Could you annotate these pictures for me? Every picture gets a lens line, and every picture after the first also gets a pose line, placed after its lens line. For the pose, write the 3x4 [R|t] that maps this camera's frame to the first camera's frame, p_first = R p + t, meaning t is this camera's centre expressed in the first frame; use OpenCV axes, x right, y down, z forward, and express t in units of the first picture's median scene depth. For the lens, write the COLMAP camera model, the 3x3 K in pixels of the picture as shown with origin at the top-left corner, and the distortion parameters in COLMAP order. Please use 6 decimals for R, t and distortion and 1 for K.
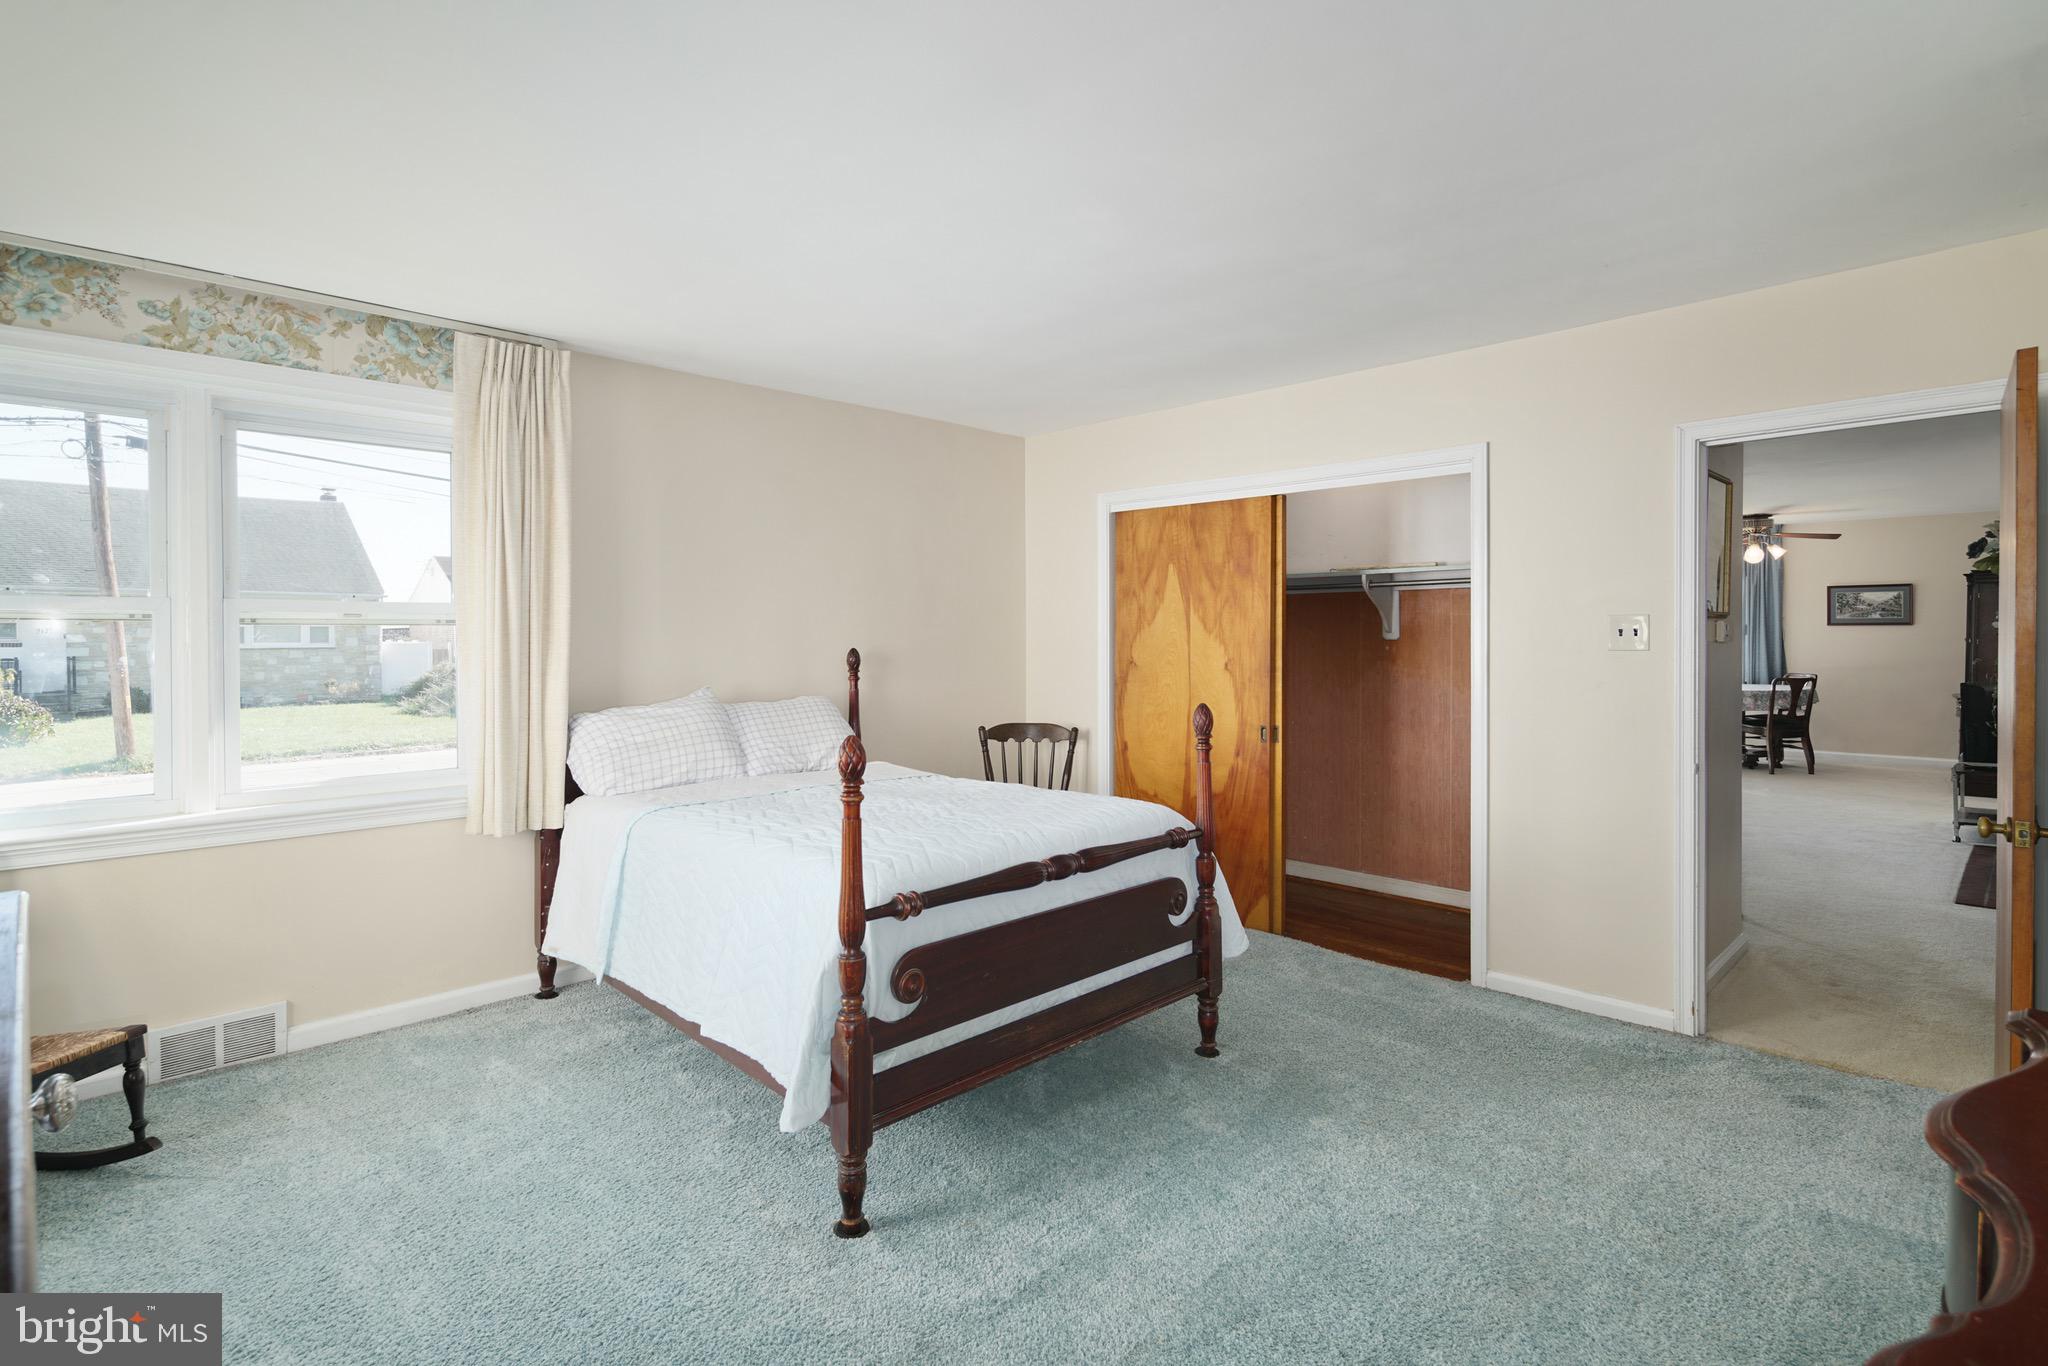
lens RADIAL K [[1010.6, 0, 1012.7], [0, 1010.6, 657.3], [0, 0, 1]] dist [0.012285, -0.005562]
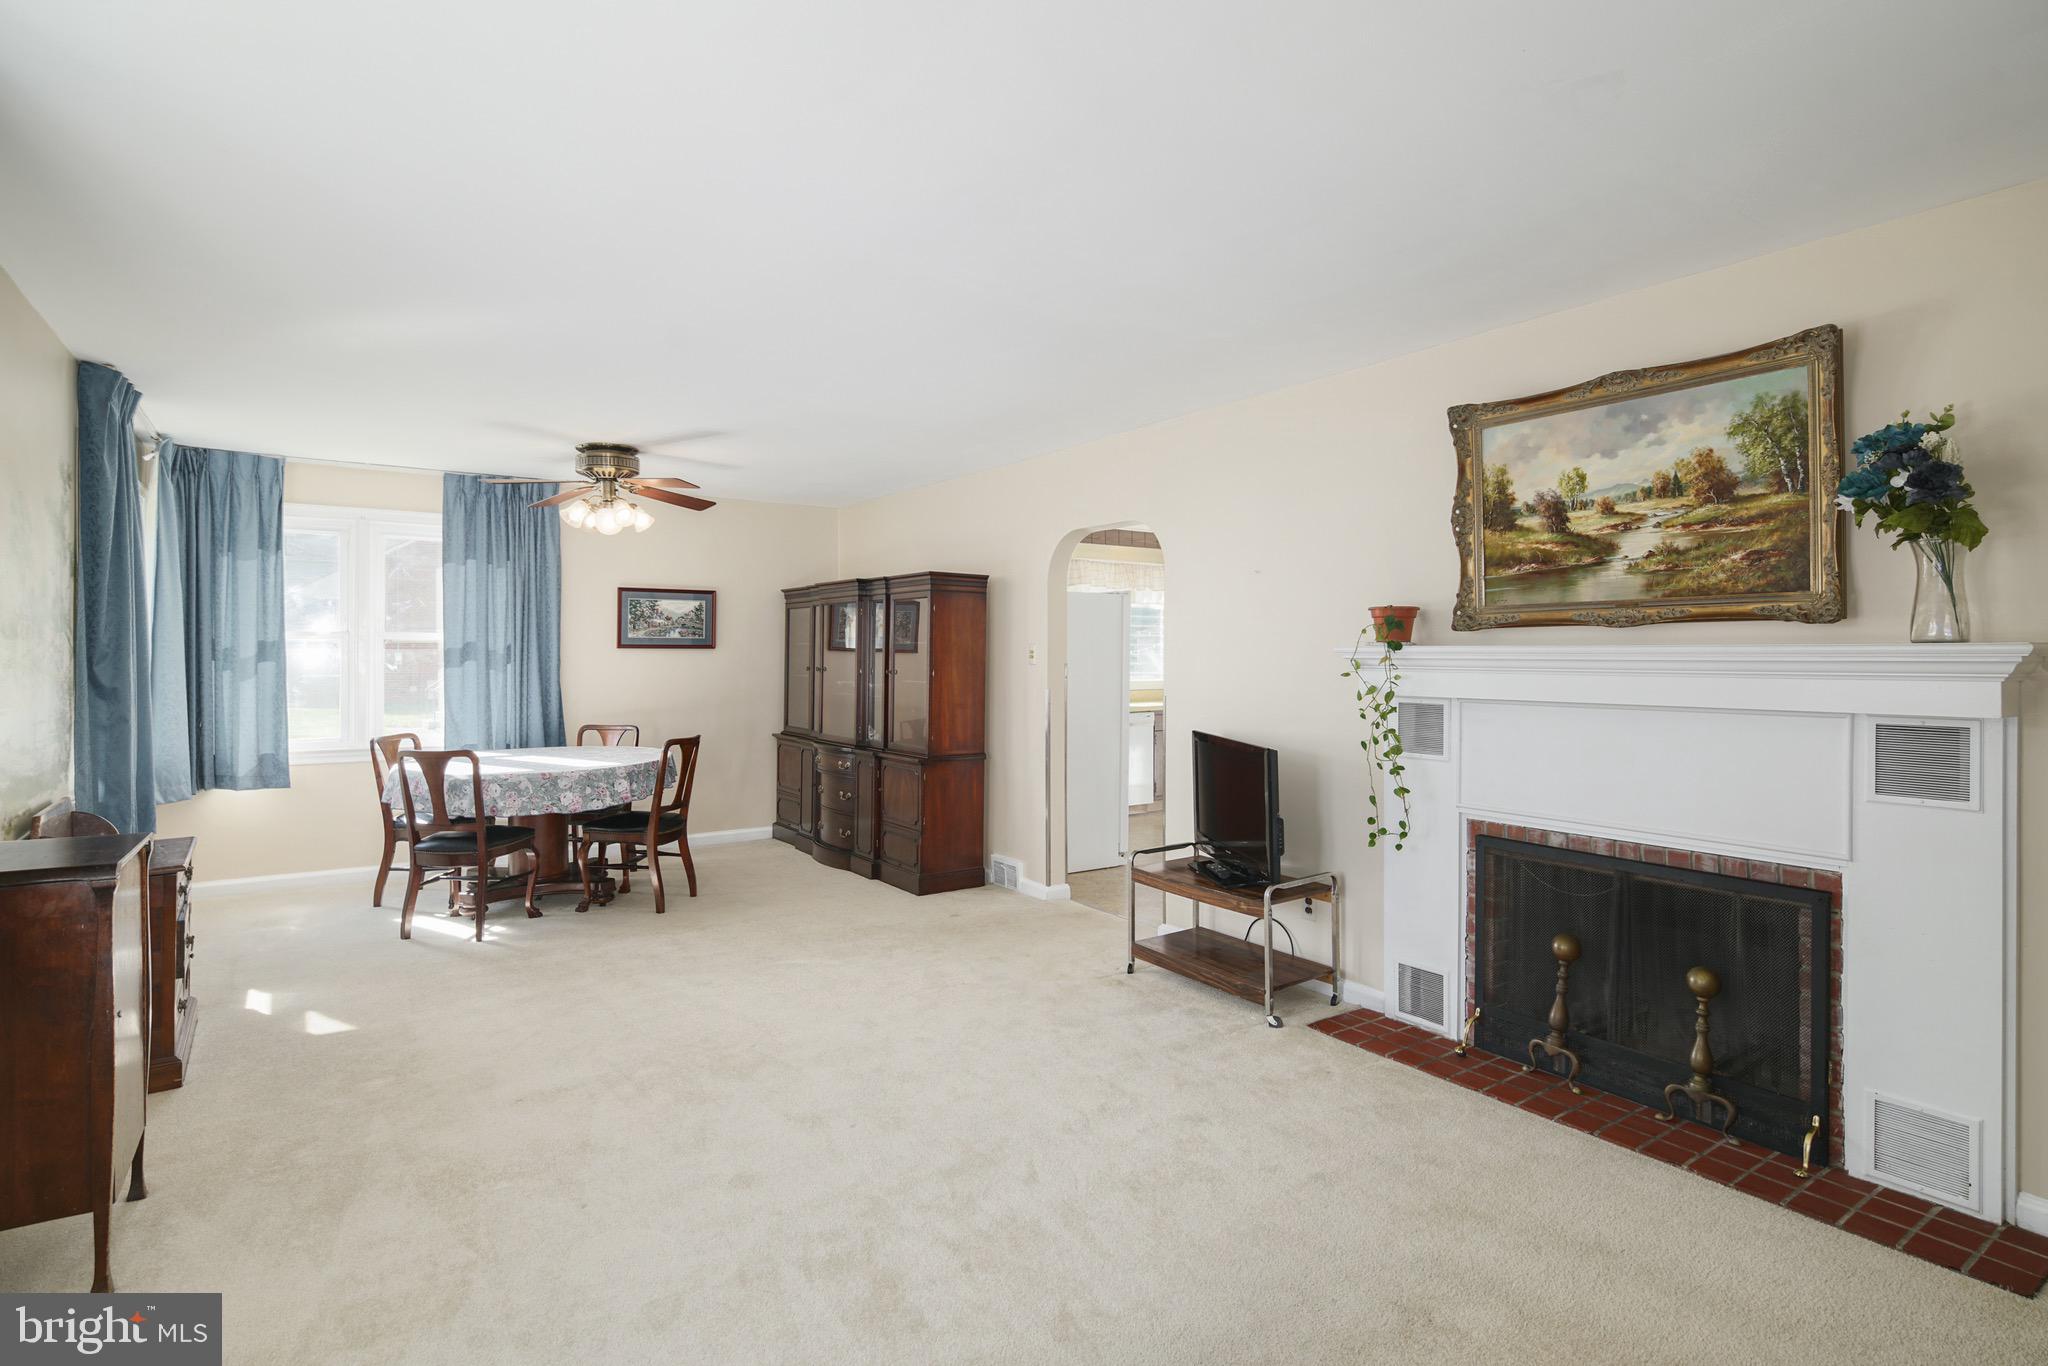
lens RADIAL K [[1010.6, 0, 1023.6], [0, 1010.6, 655.2], [0, 0, 1]] dist [0.012285, -0.005562]
pose [[0.175580, 0.003941, 0.984457, 0.216945], [0.019117, 0.999790, -0.007412, -0.017277], [-0.984279, 0.020121, 0.175468, 0.657783]]
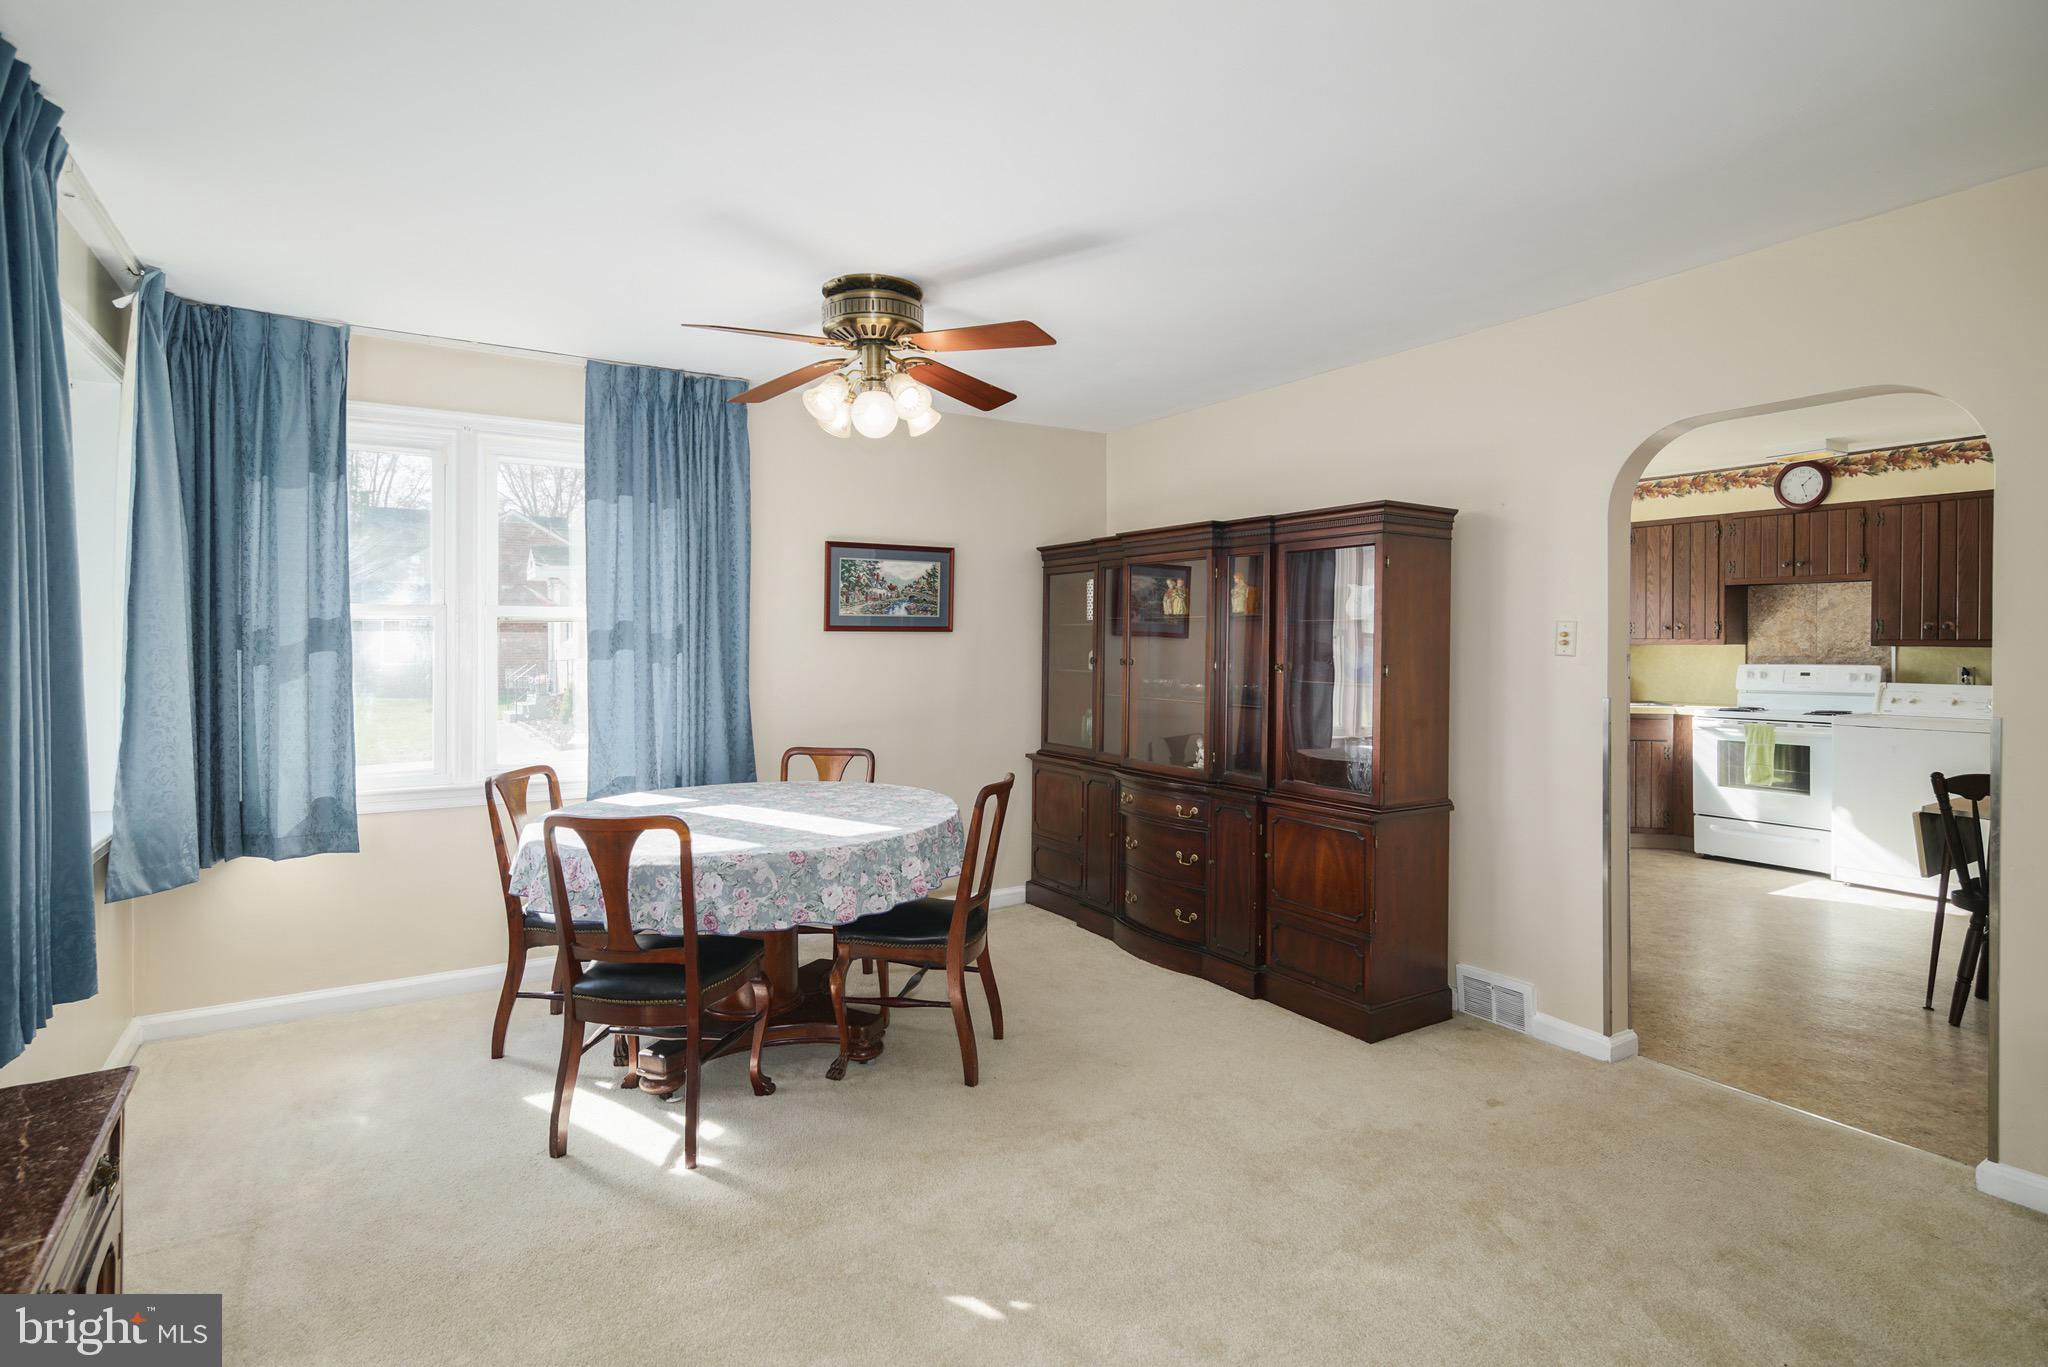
lens RADIAL K [[1010.6, 0, 1023.7], [0, 1010.6, 650.0], [0, 0, 1]] dist [0.012285, -0.005562]
pose [[0.229946, -0.001516, 0.973202, 0.409540], [0.019520, 0.999805, -0.003055, -0.020394], [-0.973008, 0.019699, 0.229931, 0.850833]]
